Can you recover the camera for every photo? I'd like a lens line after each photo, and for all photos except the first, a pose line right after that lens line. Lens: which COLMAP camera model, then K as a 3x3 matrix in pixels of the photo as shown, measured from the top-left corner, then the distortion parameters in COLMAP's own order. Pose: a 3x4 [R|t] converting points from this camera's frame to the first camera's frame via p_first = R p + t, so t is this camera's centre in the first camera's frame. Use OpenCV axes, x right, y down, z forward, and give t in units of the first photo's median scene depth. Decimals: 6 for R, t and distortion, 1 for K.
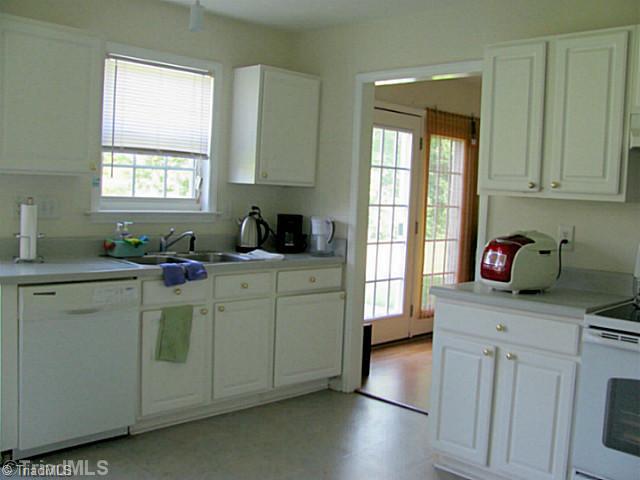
lens RADIAL K [[664.2, 0, 318.4], [0, 664.2, 237.9], [0, 0, 1]] dist [-0.128706, 0.000000]
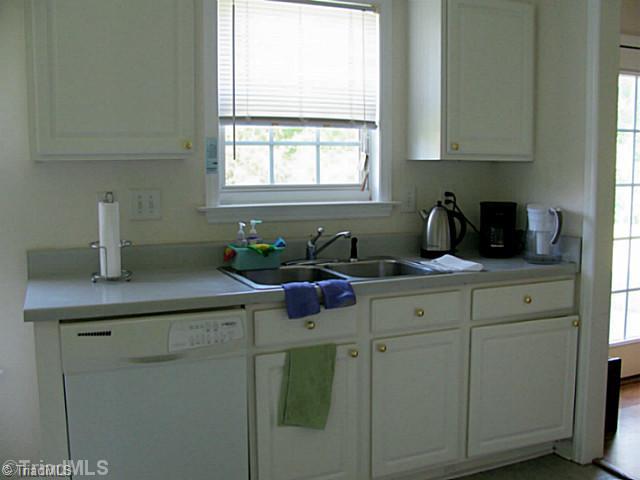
lens RADIAL K [[664.2, 0, 325.1], [0, 664.2, 241.2], [0, 0, 1]] dist [-0.128706, 0.000000]
pose [[0.938293, -0.011683, -0.345644, 0.029418], [0.021443, 0.999472, 0.024428, -0.016642], [0.345176, -0.030332, 0.938048, 0.326027]]
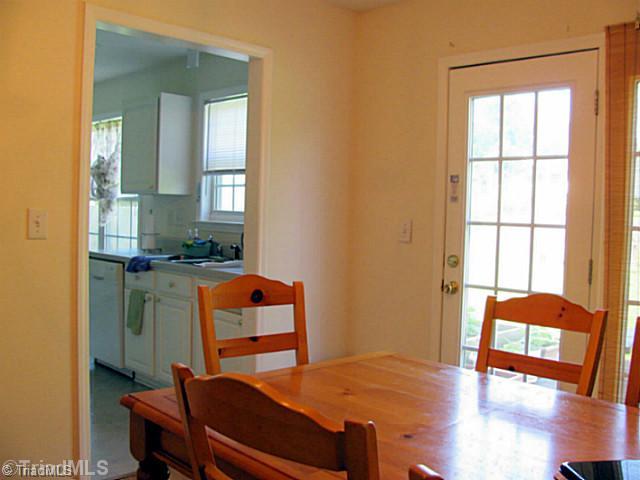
lens RADIAL K [[664.2, 0, 319.2], [0, 664.2, 240.3], [0, 0, 1]] dist [-0.128706, 0.000000]
pose [[-0.003404, -0.005017, -0.999982, 0.928604], [-0.106637, 0.994287, -0.004625, -0.020815], [0.994292, 0.106620, -0.003920, 1.168813]]
